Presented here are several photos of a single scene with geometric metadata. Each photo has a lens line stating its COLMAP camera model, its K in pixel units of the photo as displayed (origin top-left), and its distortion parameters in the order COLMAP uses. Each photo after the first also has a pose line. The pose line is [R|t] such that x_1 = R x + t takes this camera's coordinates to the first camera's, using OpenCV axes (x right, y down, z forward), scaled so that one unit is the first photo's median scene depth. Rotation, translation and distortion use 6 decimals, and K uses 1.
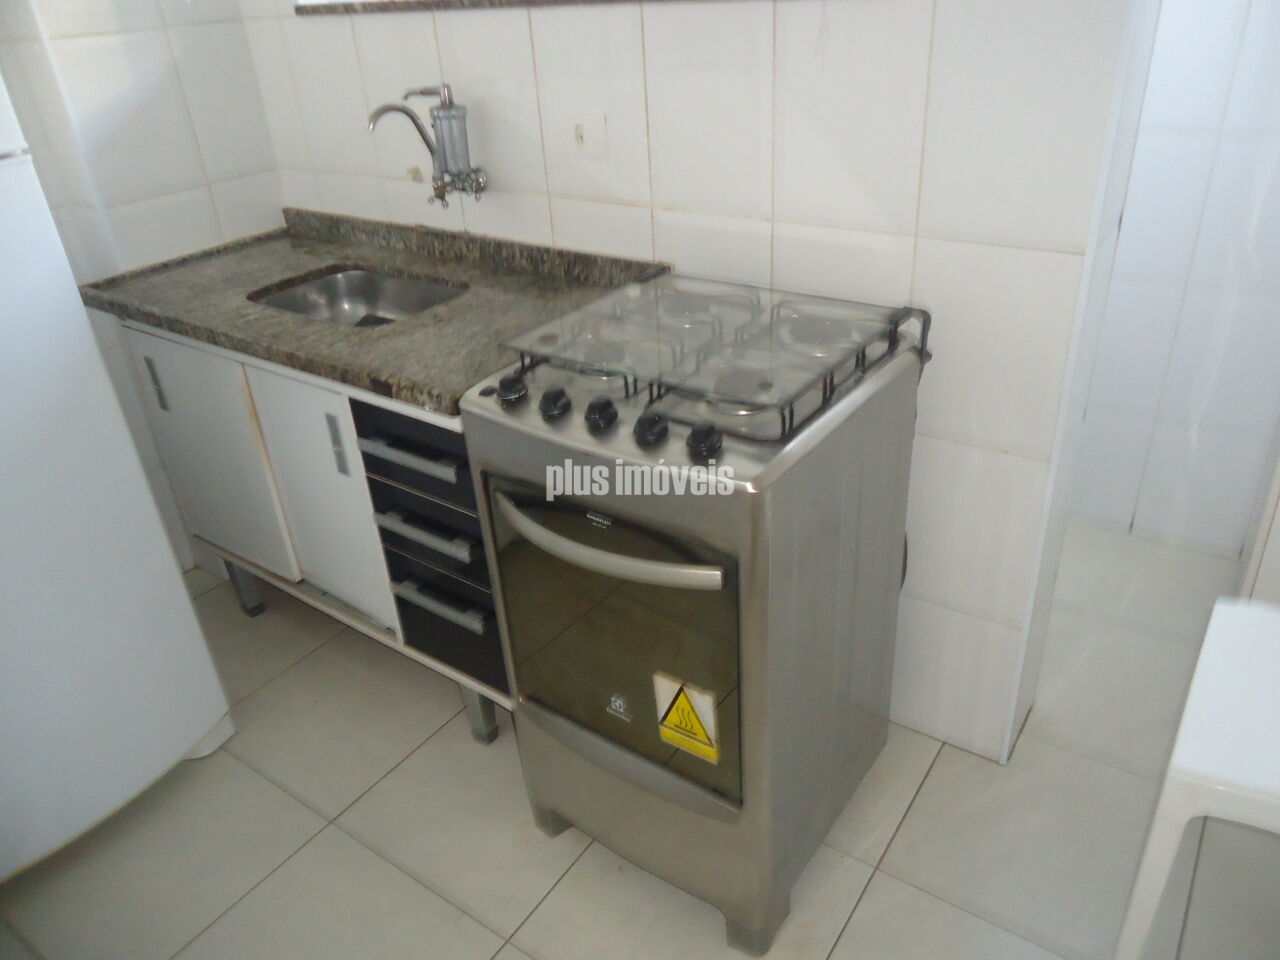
lens RADIAL K [[921.3, 0, 639.7], [0, 921.3, 480.7], [0, 0, 1]] dist [-0.007577, -0.007005]
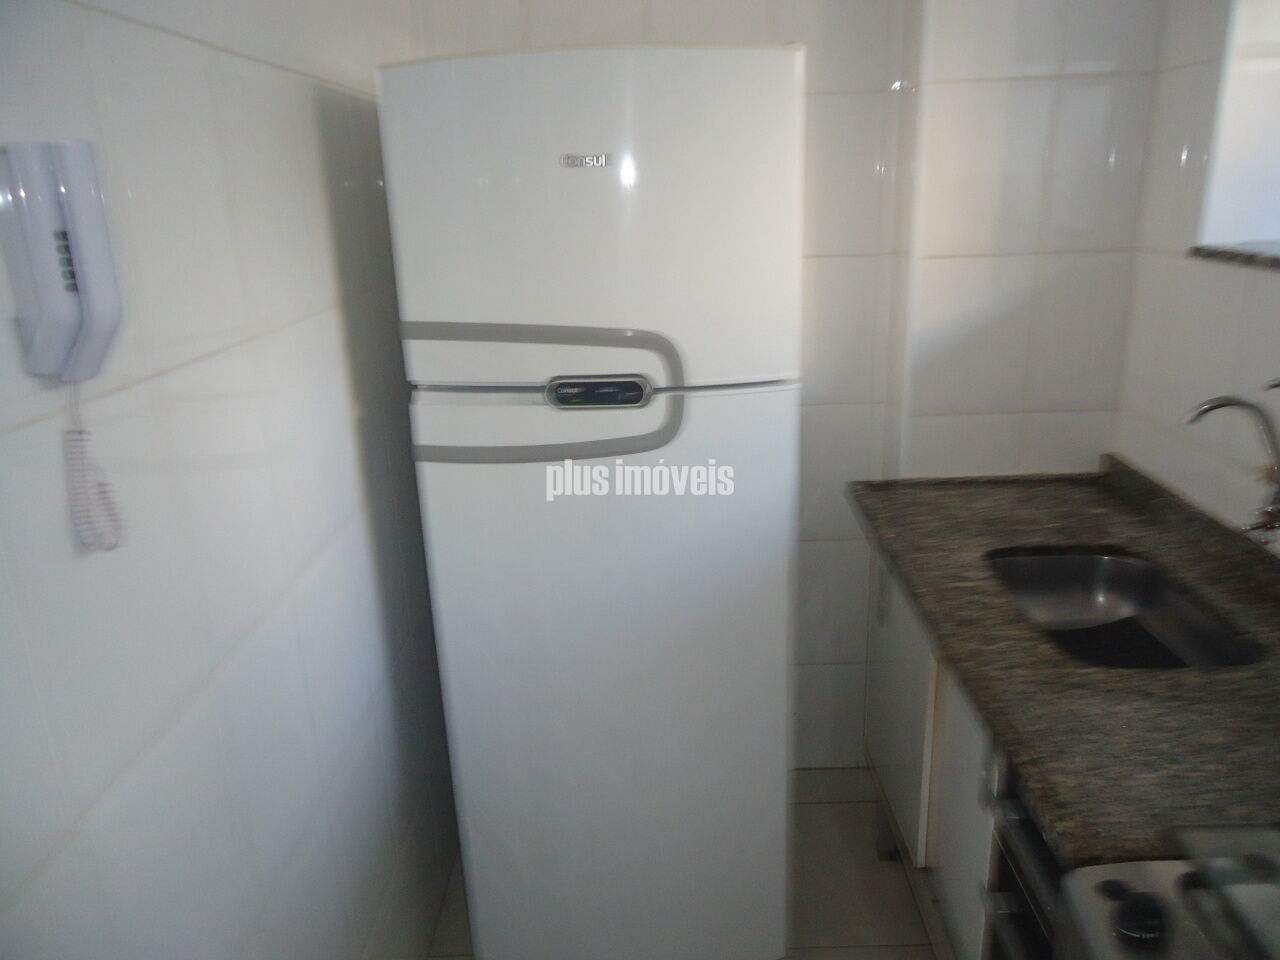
lens RADIAL K [[921.3, 0, 639.9], [0, 921.3, 473.5], [0, 0, 1]] dist [-0.007577, -0.007005]
pose [[0.570080, 0.283591, -0.771094, 0.041981], [-0.405782, 0.913265, 0.035879, -0.184586], [0.714388, 0.292443, 0.635710, 0.204674]]
